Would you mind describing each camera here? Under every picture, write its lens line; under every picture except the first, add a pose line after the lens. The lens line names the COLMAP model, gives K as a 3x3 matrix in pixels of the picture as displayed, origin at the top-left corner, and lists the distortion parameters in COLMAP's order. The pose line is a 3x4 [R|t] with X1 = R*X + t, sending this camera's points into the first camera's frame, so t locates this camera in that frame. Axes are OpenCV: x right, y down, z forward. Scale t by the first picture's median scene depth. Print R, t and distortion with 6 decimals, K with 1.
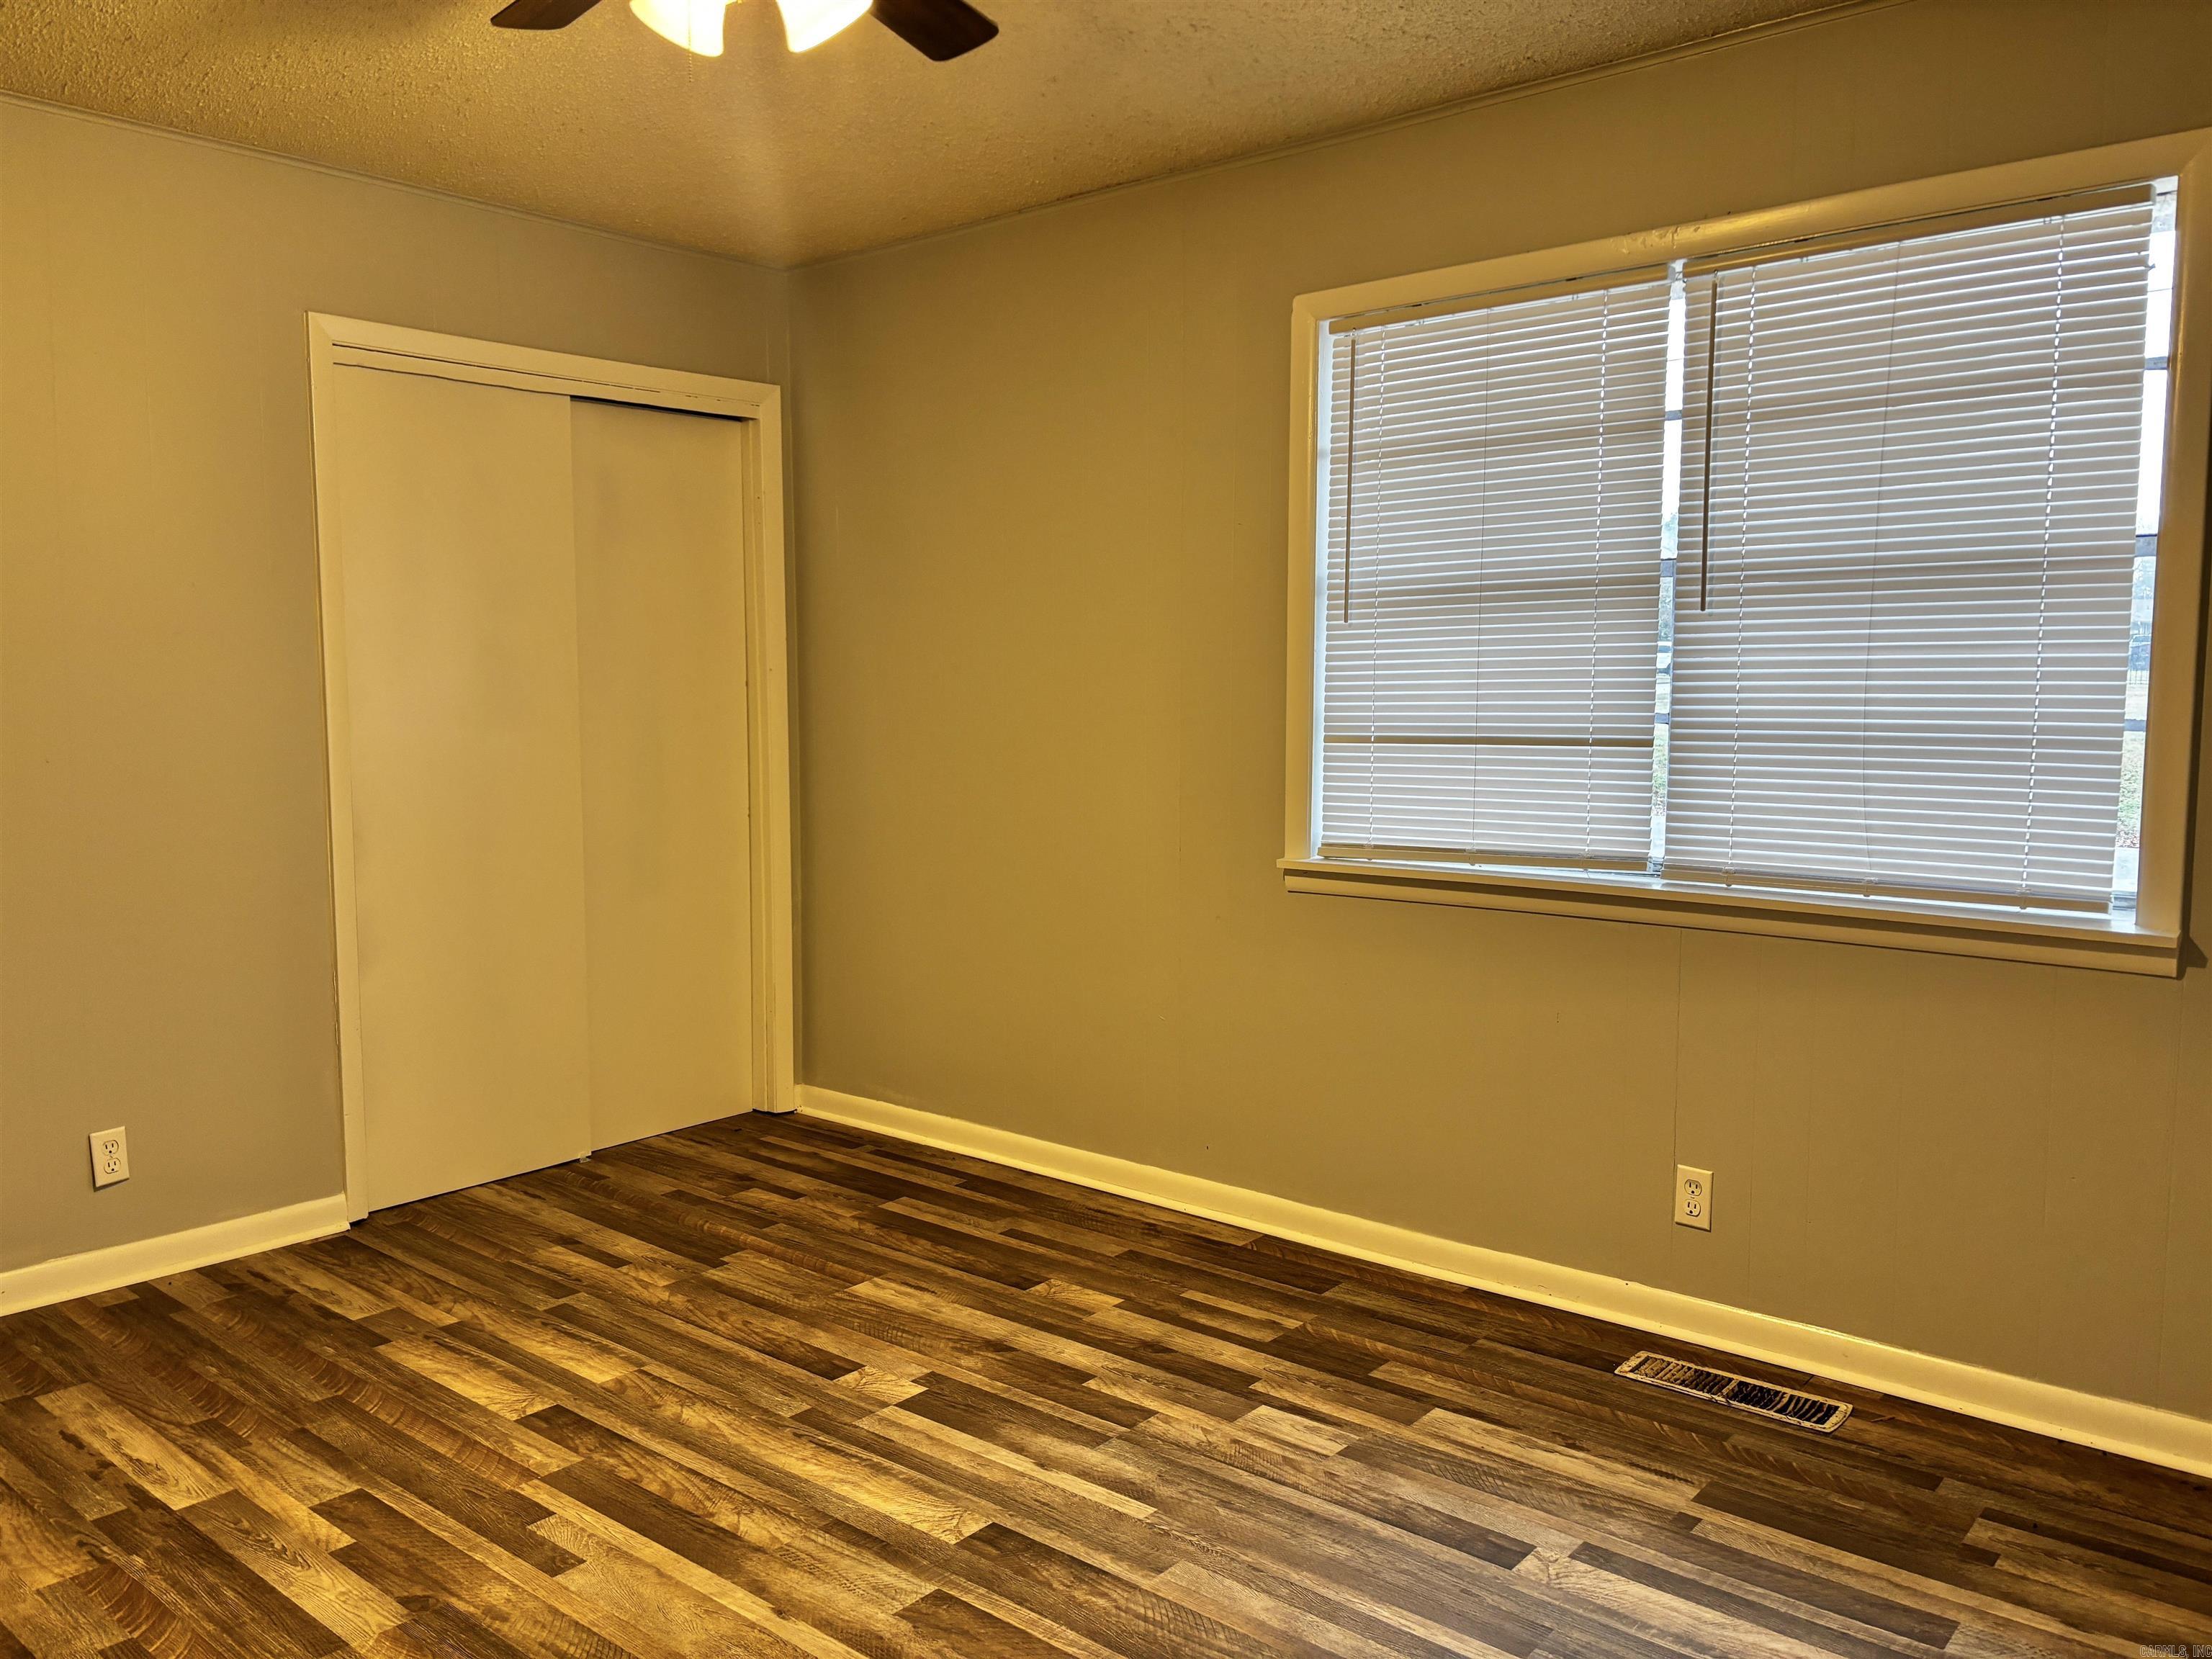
lens RADIAL K [[1673.5, 0, 1097.2], [0, 1673.5, 823.4], [0, 0, 1]] dist [0.070580, -0.075733]
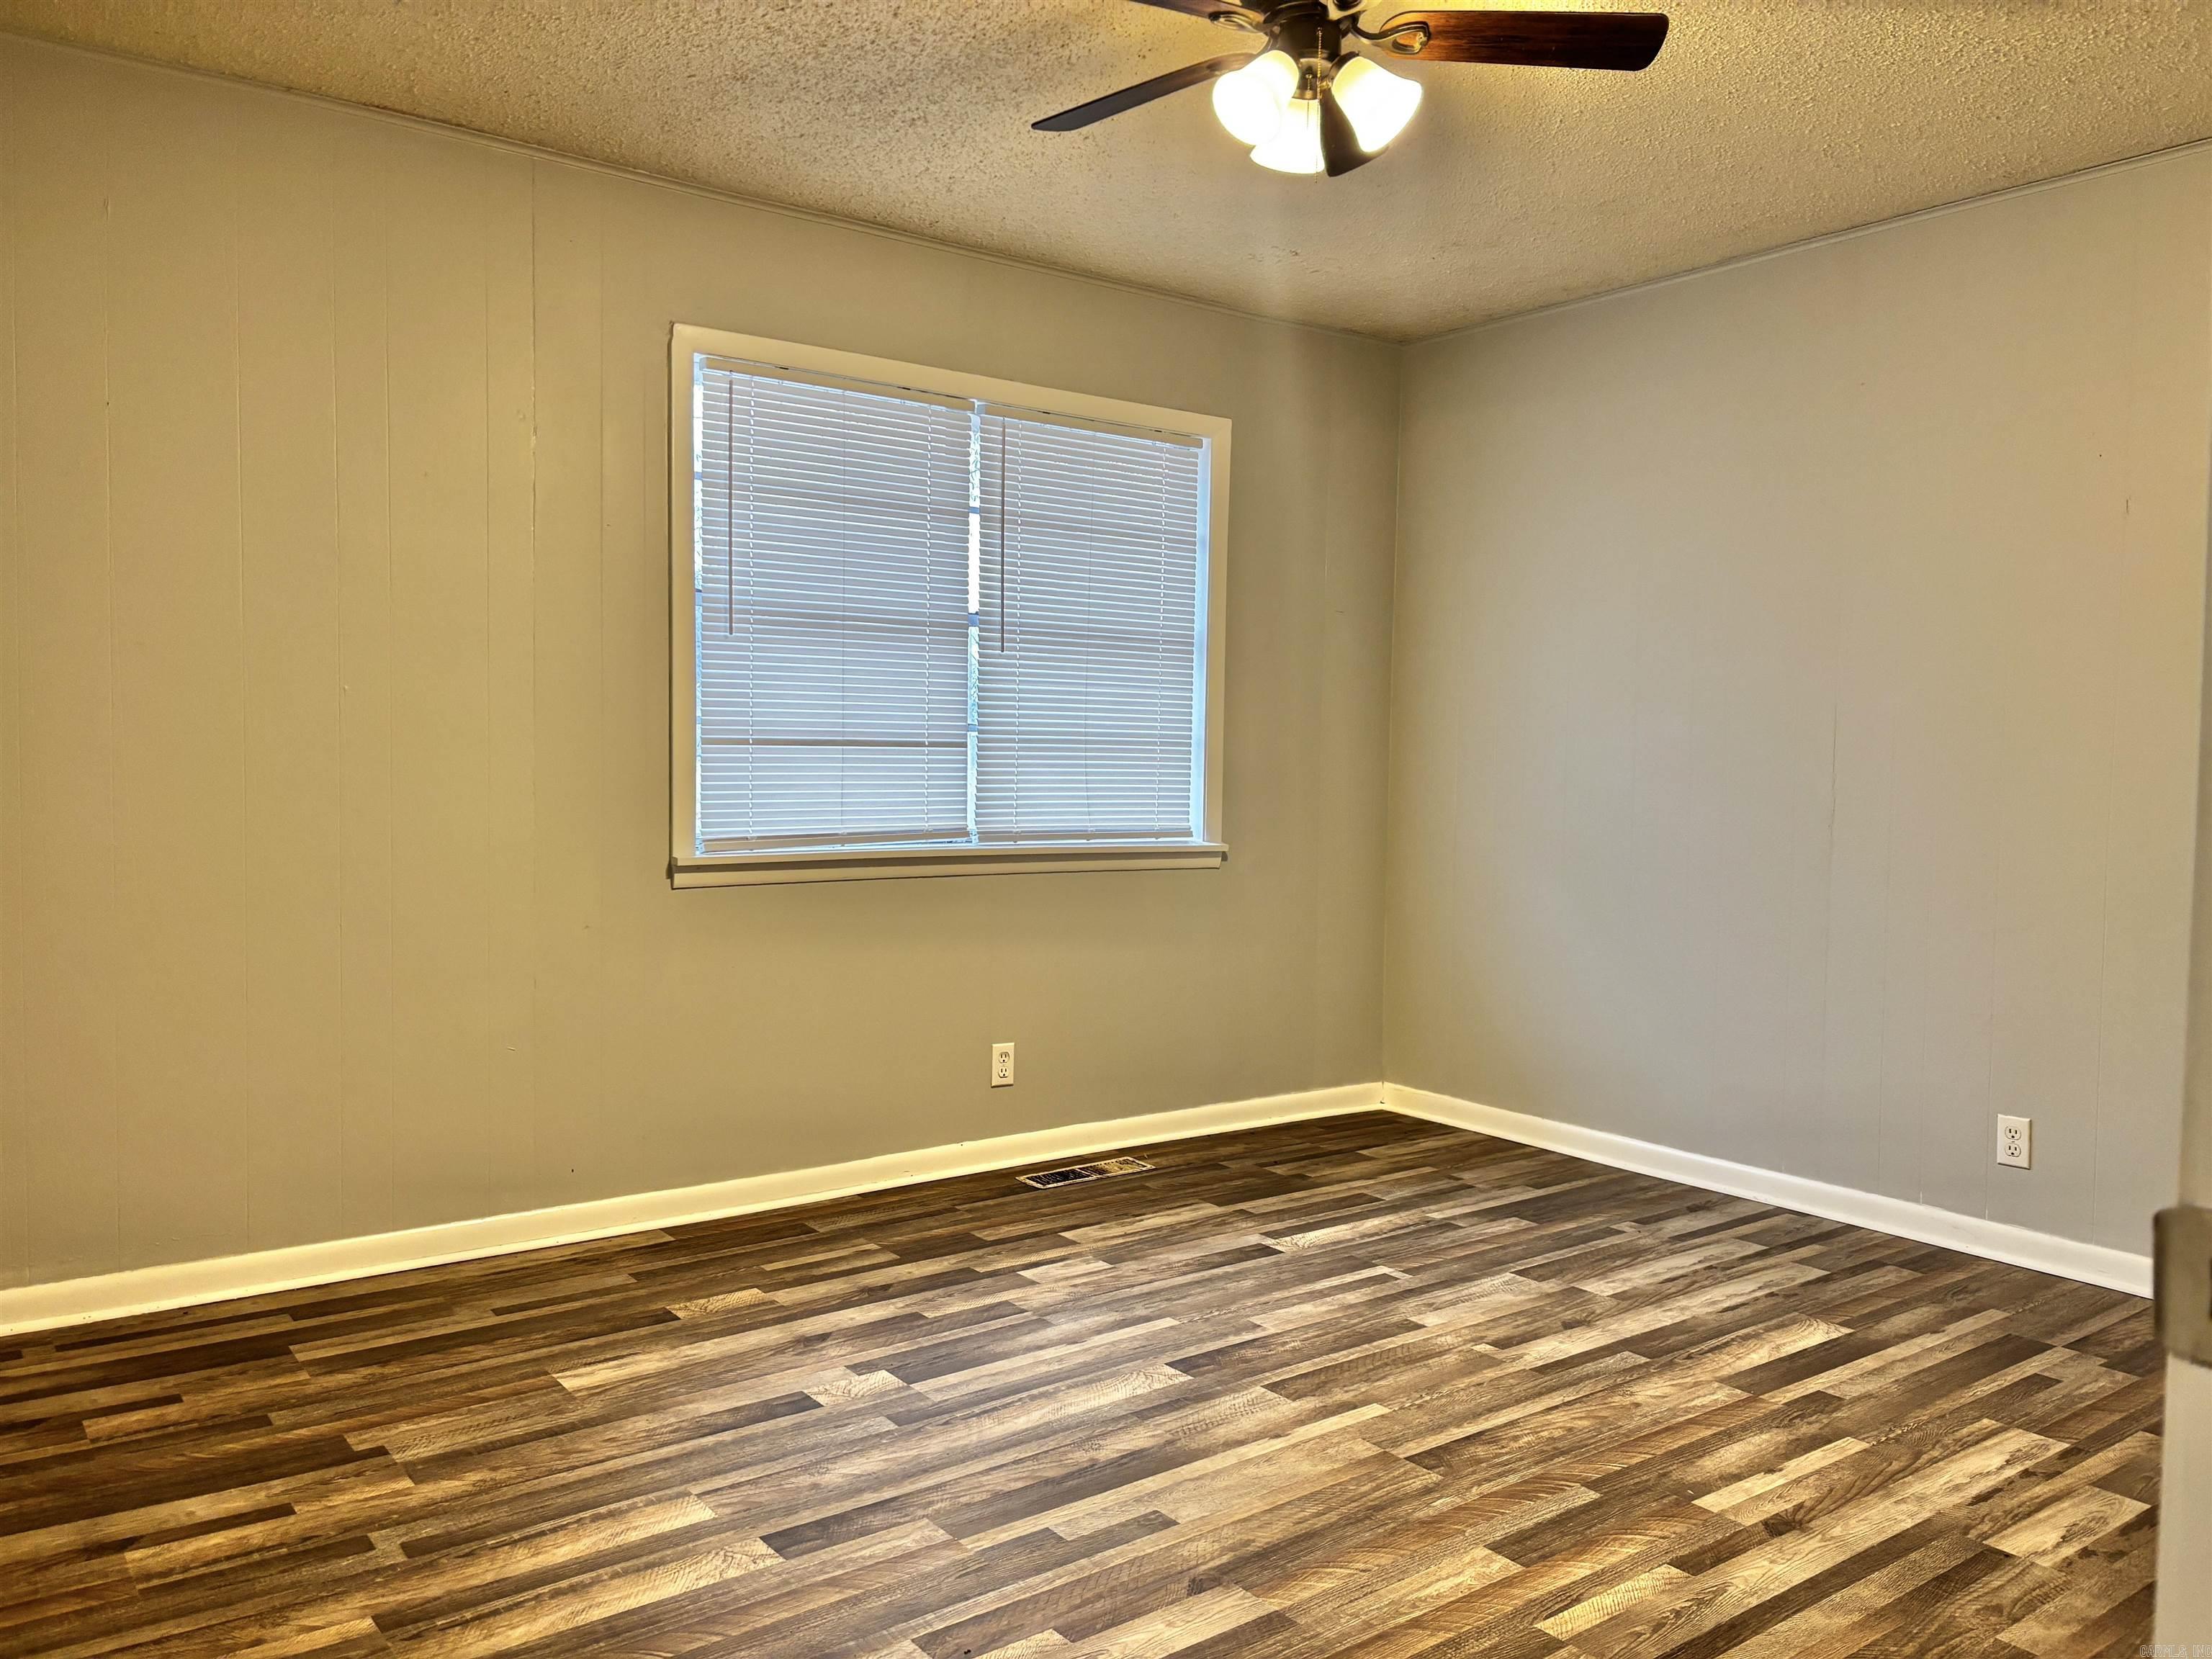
lens RADIAL K [[1673.5, 0, 1093.8], [0, 1673.5, 842.6], [0, 0, 1]] dist [0.070580, -0.075733]
pose [[0.219320, -0.043929, 0.974664, -1.004328], [0.066608, 0.997329, 0.029963, -0.001886], [-0.973377, 0.058349, 0.221660, 0.611679]]
